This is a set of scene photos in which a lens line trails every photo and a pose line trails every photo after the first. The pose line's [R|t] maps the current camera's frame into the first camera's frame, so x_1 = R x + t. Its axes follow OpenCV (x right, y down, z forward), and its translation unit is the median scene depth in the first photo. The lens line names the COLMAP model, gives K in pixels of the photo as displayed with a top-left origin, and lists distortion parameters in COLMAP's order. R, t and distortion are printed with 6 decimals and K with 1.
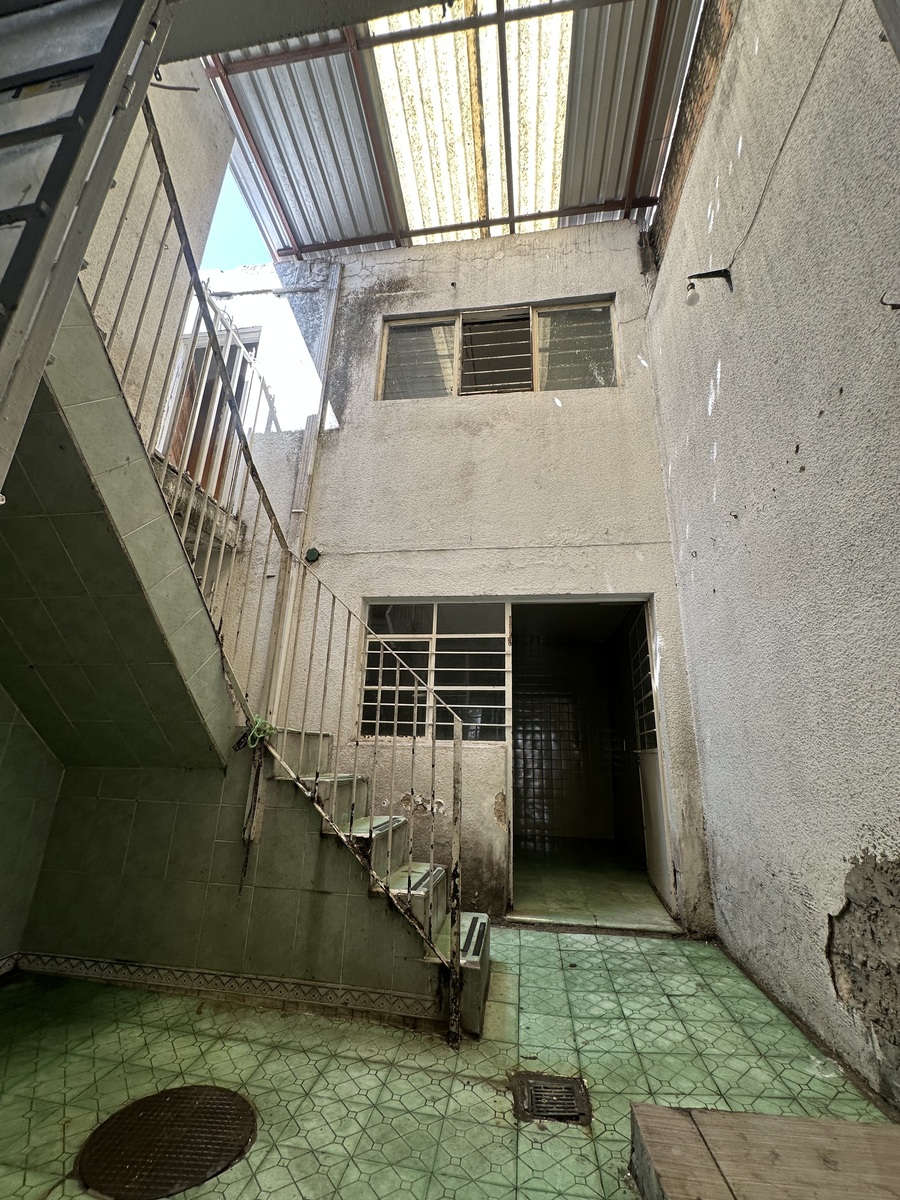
lens RADIAL K [[480.4, 0, 450.2], [0, 480.4, 598.1], [0, 0, 1]] dist [-0.005568, 0.001040]
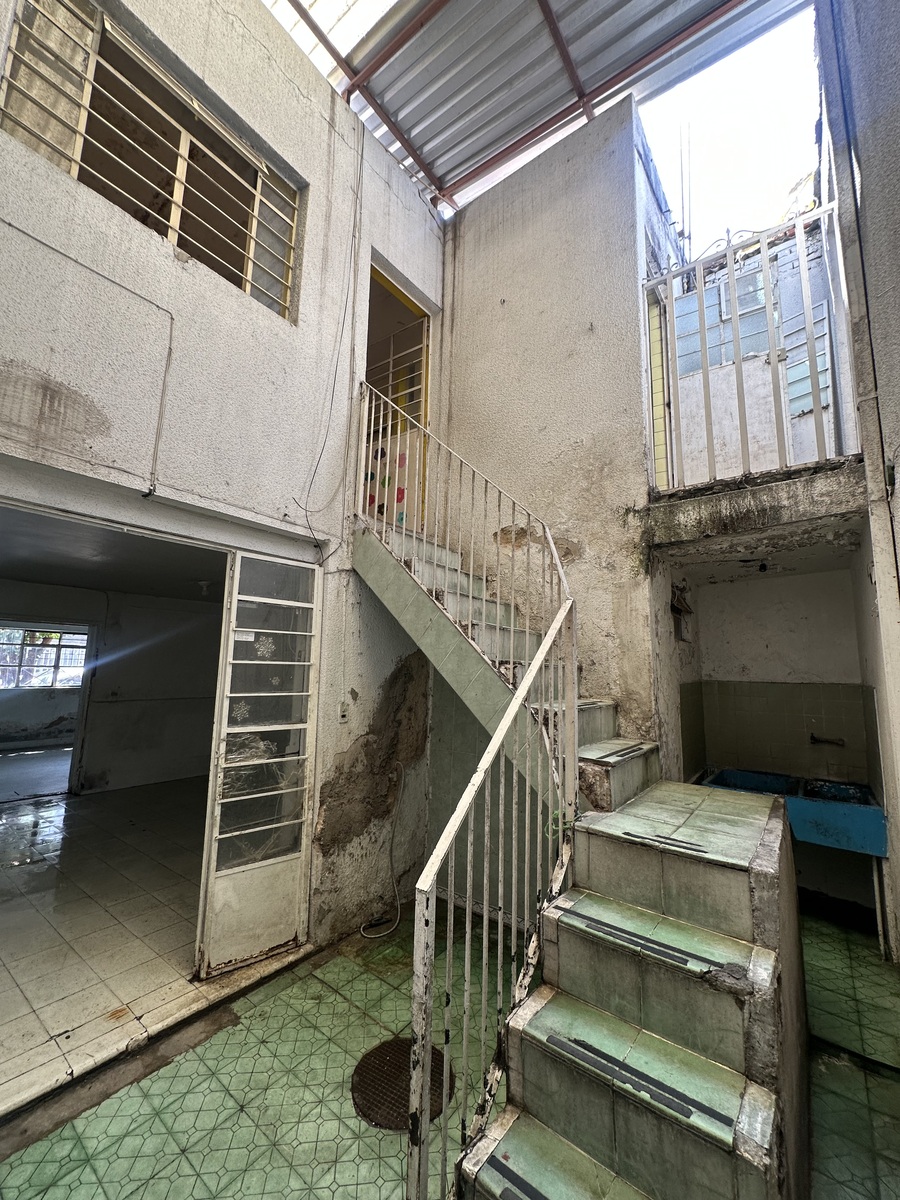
lens RADIAL K [[480.4, 0, 450.2], [0, 480.4, 598.1], [0, 0, 1]] dist [-0.005568, 0.001040]
pose [[-0.484417, -0.162701, -0.859575, 0.556209], [0.231228, 0.923800, -0.305167, 0.121654], [0.843726, -0.346586, -0.409883, 1.390361]]
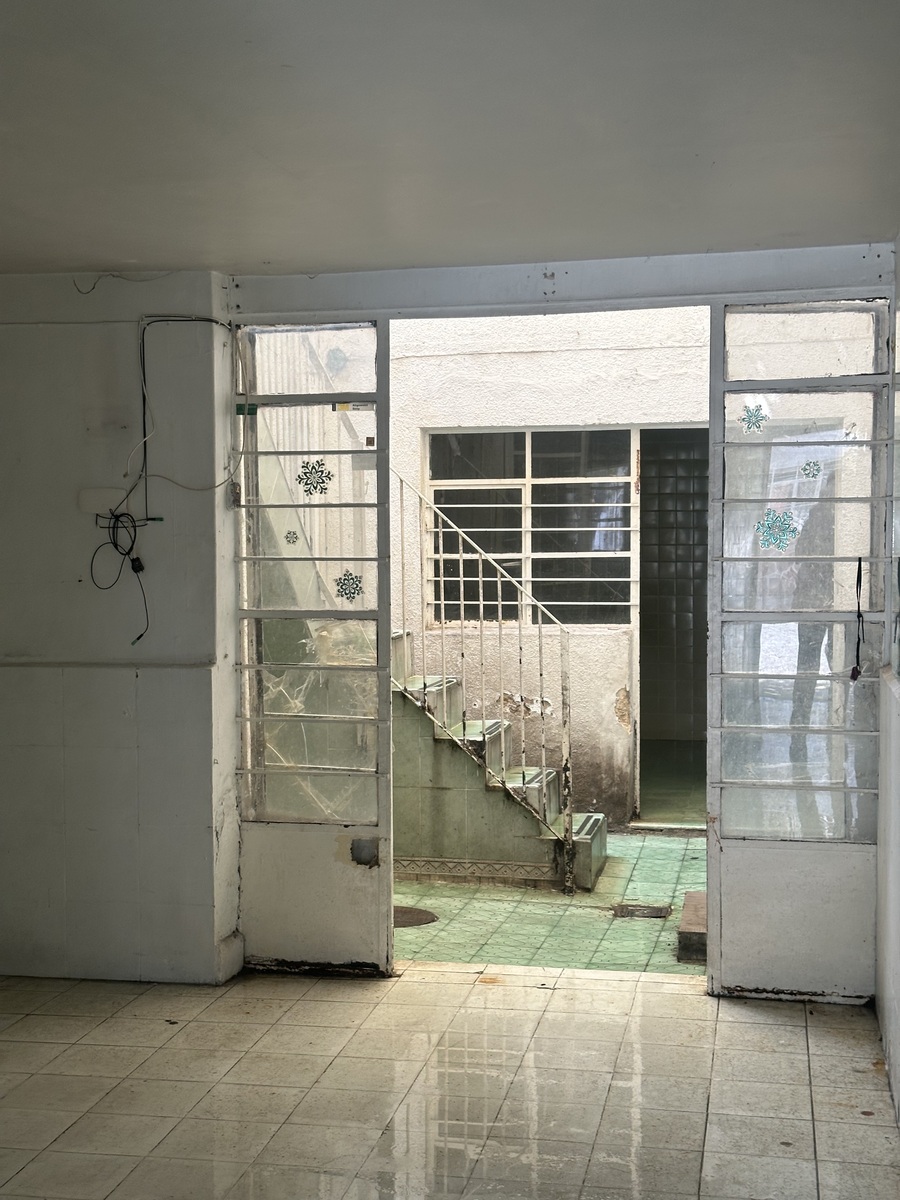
lens RADIAL K [[1683.9, 0, 445.9], [0, 1683.9, 605.7], [0, 0, 1]] dist [0.126108, -0.017861]
pose [[0.997170, -0.035015, -0.066535, 0.005953], [0.056571, 0.932318, 0.357187, -1.054898], [0.049525, -0.359940, 0.931660, -2.243088]]
